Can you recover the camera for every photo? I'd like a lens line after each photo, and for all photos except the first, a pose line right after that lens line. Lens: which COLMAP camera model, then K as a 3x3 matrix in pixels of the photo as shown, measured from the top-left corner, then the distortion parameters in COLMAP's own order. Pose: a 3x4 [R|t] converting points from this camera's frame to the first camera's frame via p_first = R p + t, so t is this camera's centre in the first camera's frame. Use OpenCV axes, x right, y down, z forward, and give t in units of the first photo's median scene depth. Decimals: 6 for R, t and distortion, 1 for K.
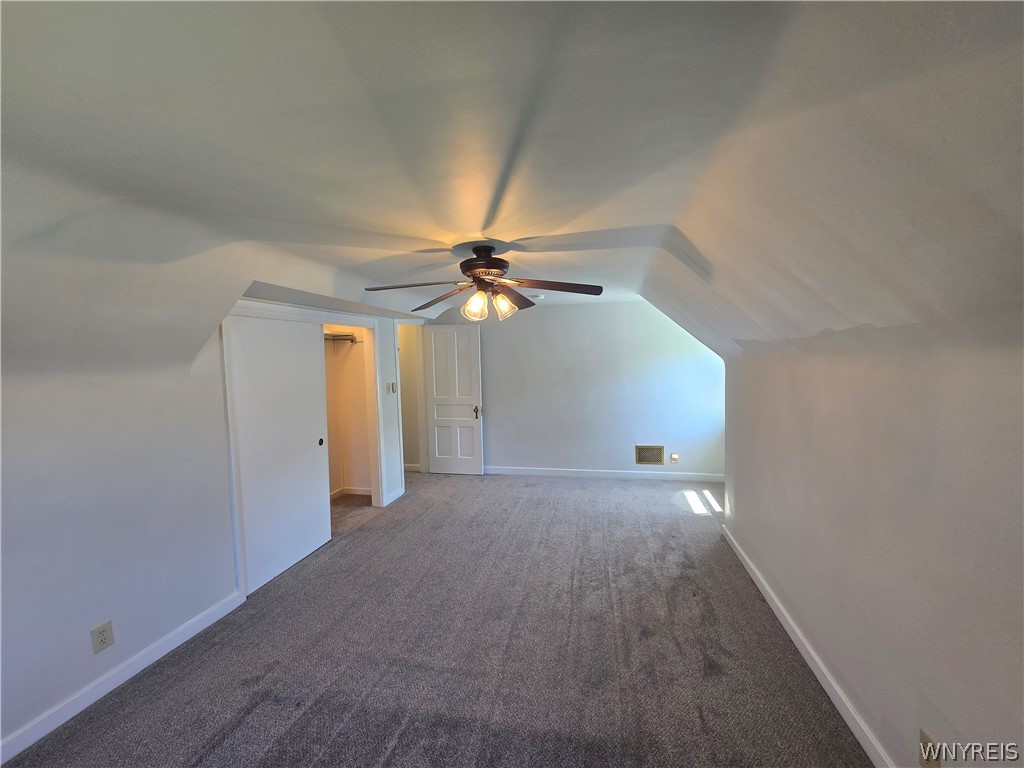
lens RADIAL K [[421.1, 0, 514.1], [0, 421.1, 383.0], [0, 0, 1]] dist [0.000808, 0.000836]
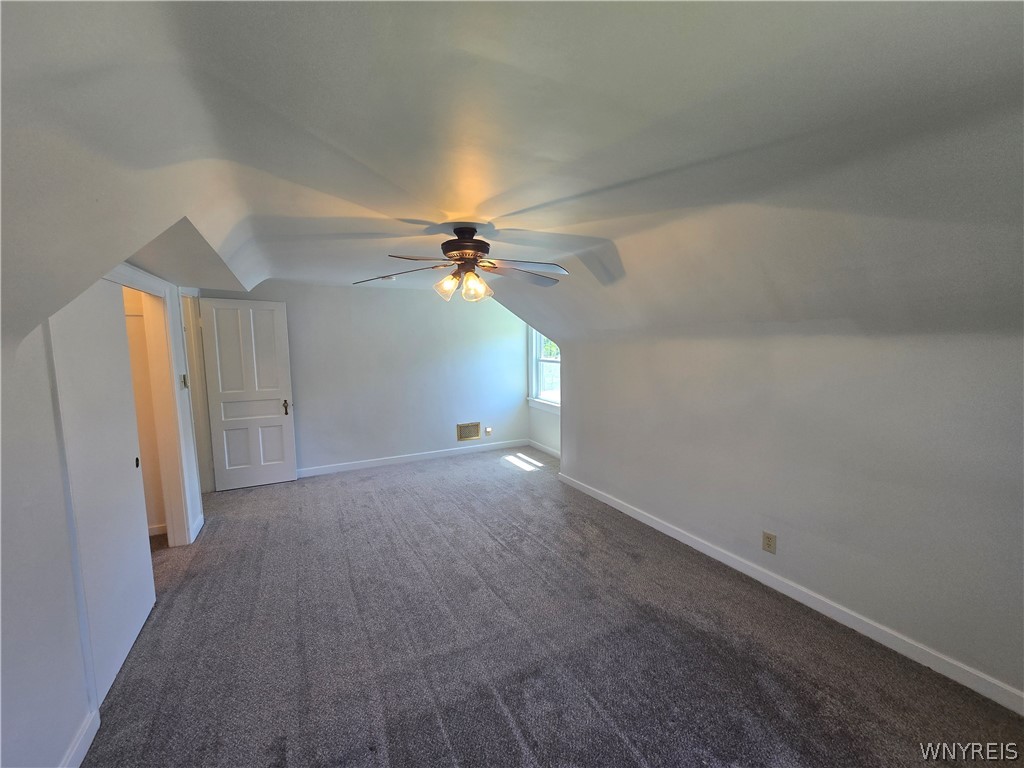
lens RADIAL K [[421.1, 0, 516.0], [0, 421.1, 385.3], [0, 0, 1]] dist [0.000808, 0.000836]
pose [[0.762572, -0.052060, 0.644805, -0.385249], [0.032257, 0.998577, 0.042474, 0.007446], [-0.646099, -0.011590, 0.763166, 0.089291]]
